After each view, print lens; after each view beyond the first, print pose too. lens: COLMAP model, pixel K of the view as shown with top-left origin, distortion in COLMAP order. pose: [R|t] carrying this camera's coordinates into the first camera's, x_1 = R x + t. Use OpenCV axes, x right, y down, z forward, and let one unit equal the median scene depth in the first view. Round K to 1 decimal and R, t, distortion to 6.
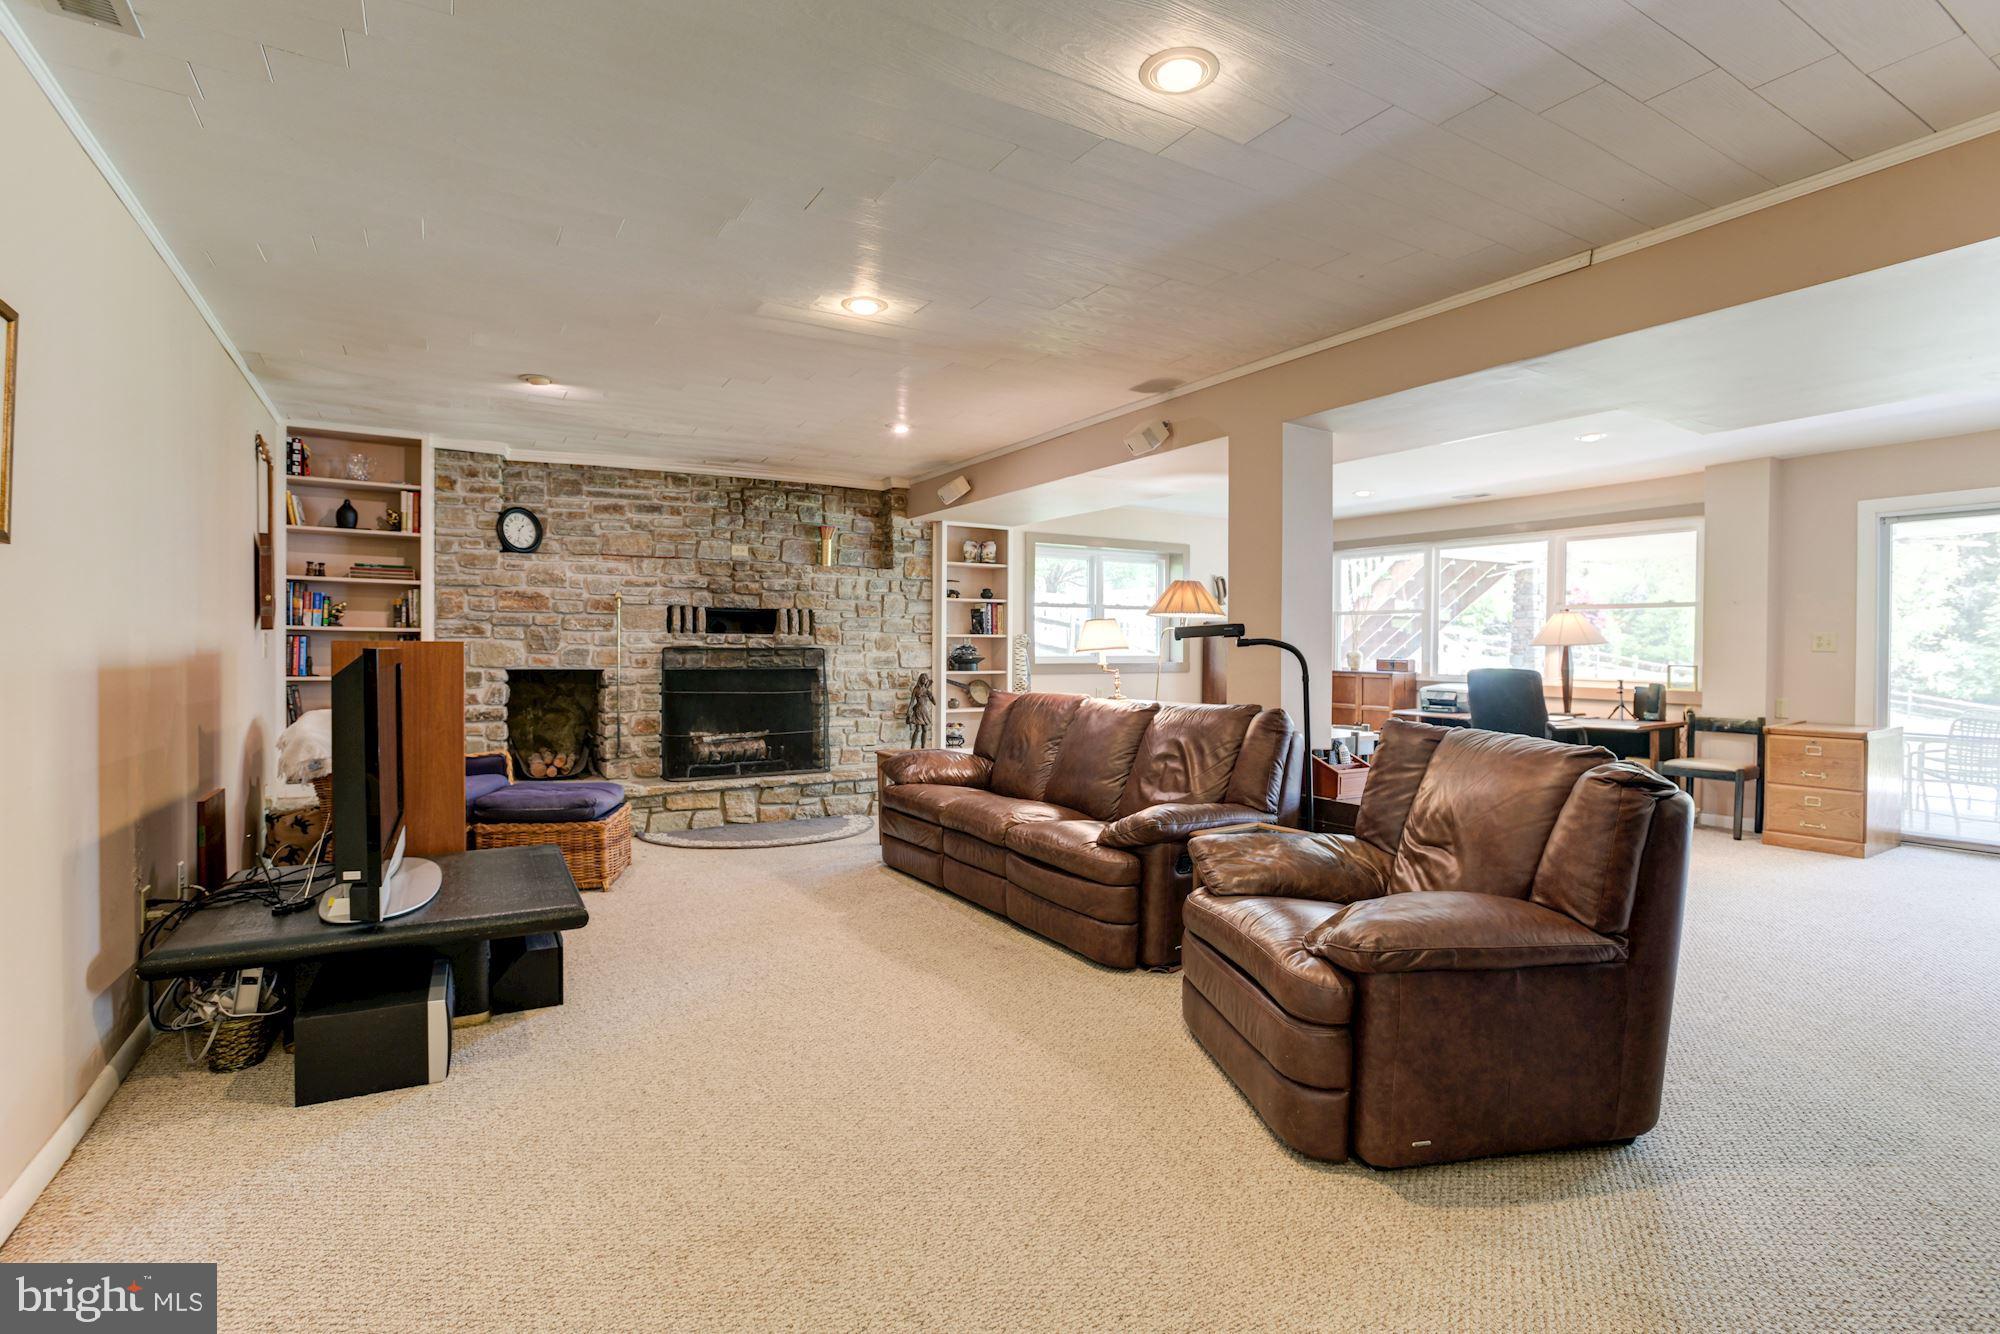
lens RADIAL K [[933.8, 0, 1006.4], [0, 933.8, 661.6], [0, 0, 1]] dist [-0.006277, -0.000408]
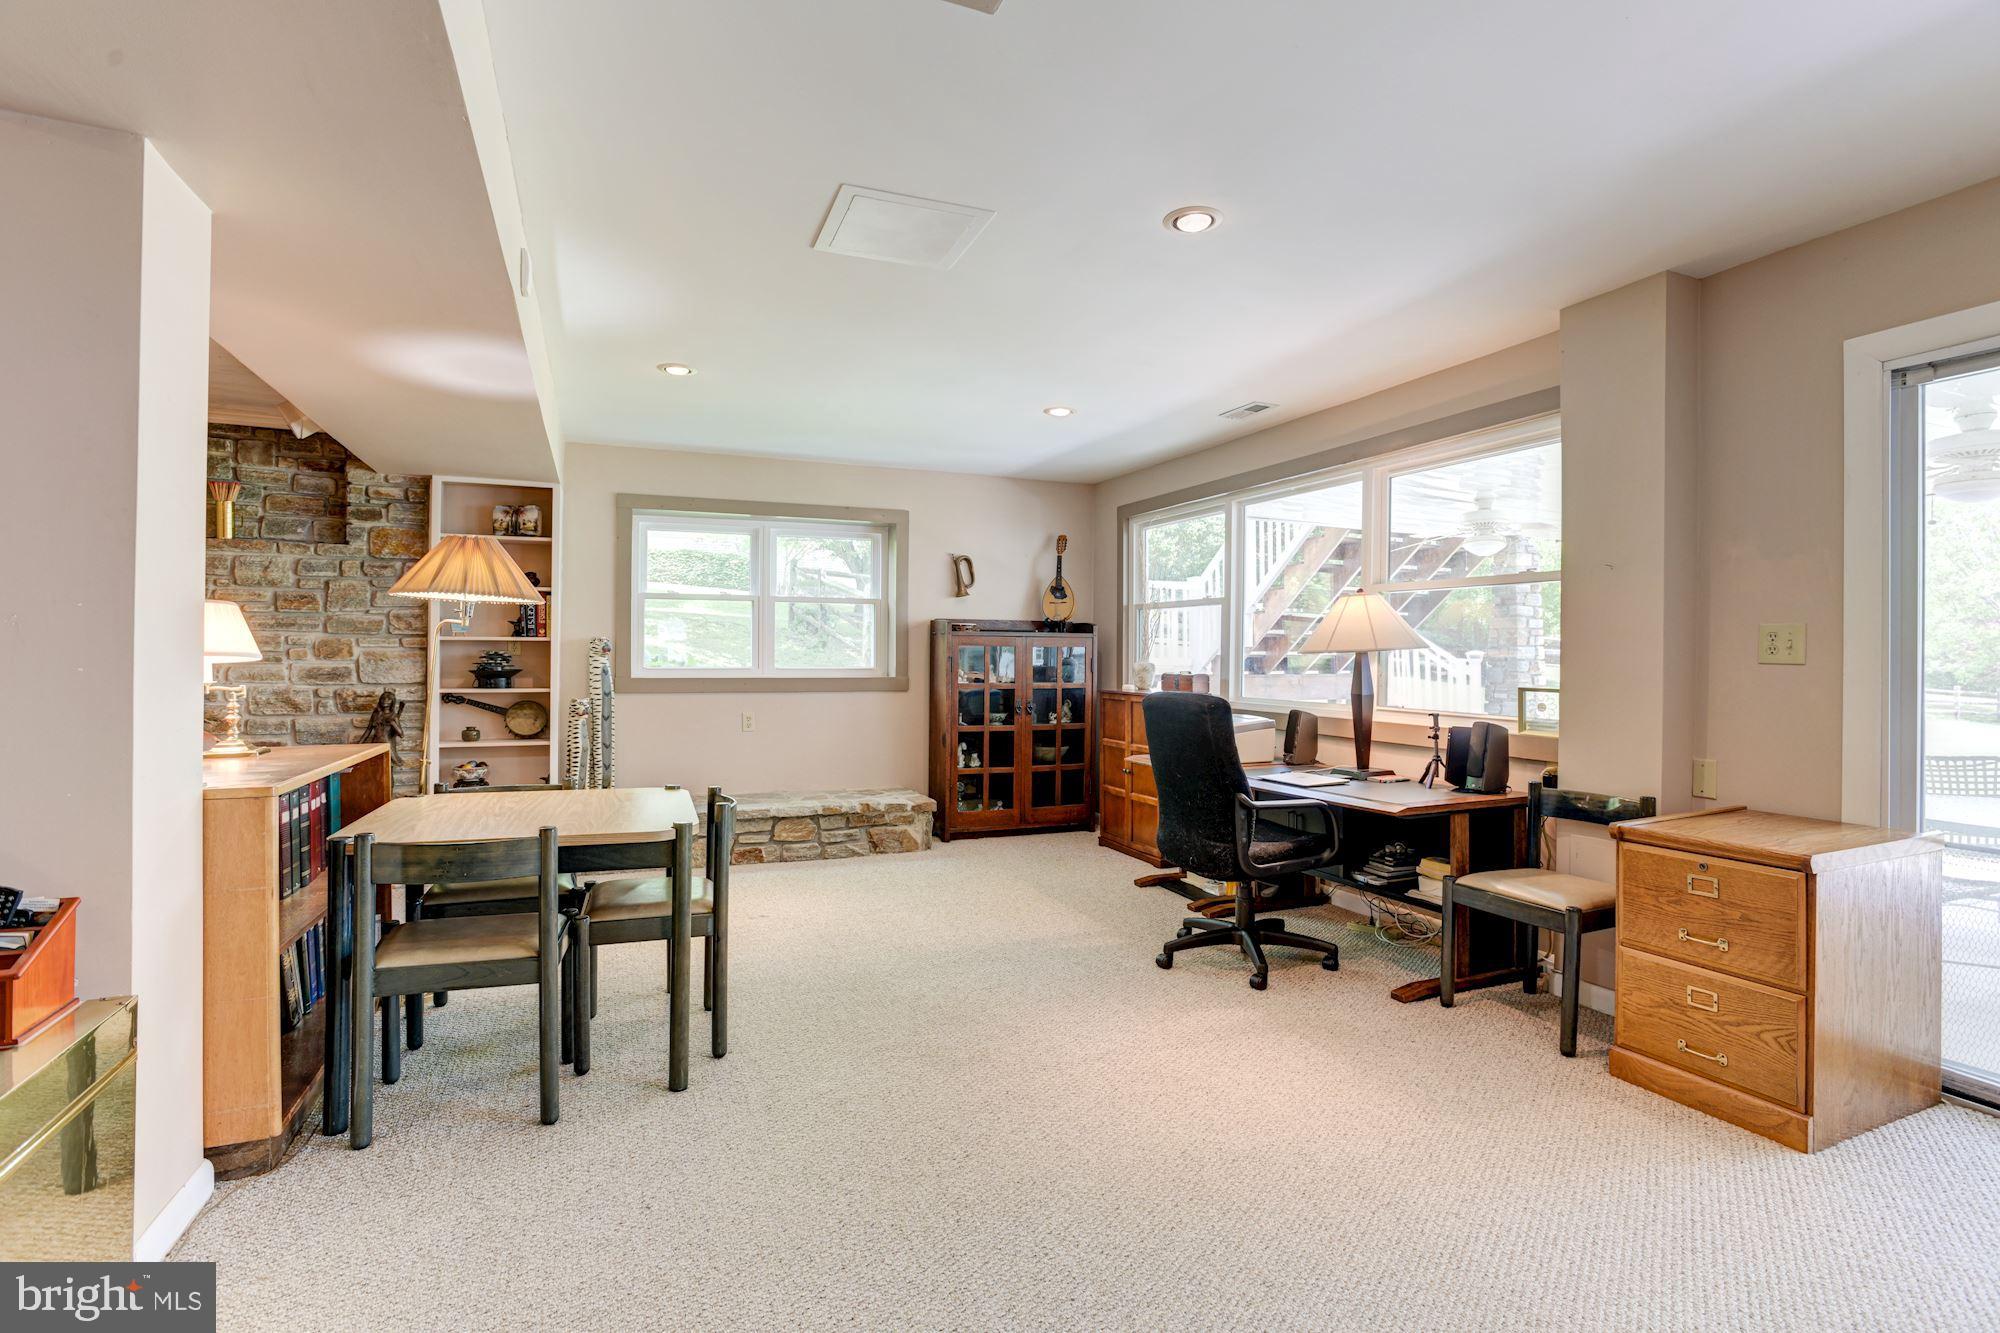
lens RADIAL K [[933.8, 0, 988.8], [0, 933.8, 664.5], [0, 0, 1]] dist [-0.006277, -0.000408]
pose [[0.985411, 0.003534, -0.170154, 0.482327], [-0.004860, 0.999961, -0.007379, -0.004808], [0.170122, 0.008099, 0.985390, 0.395837]]
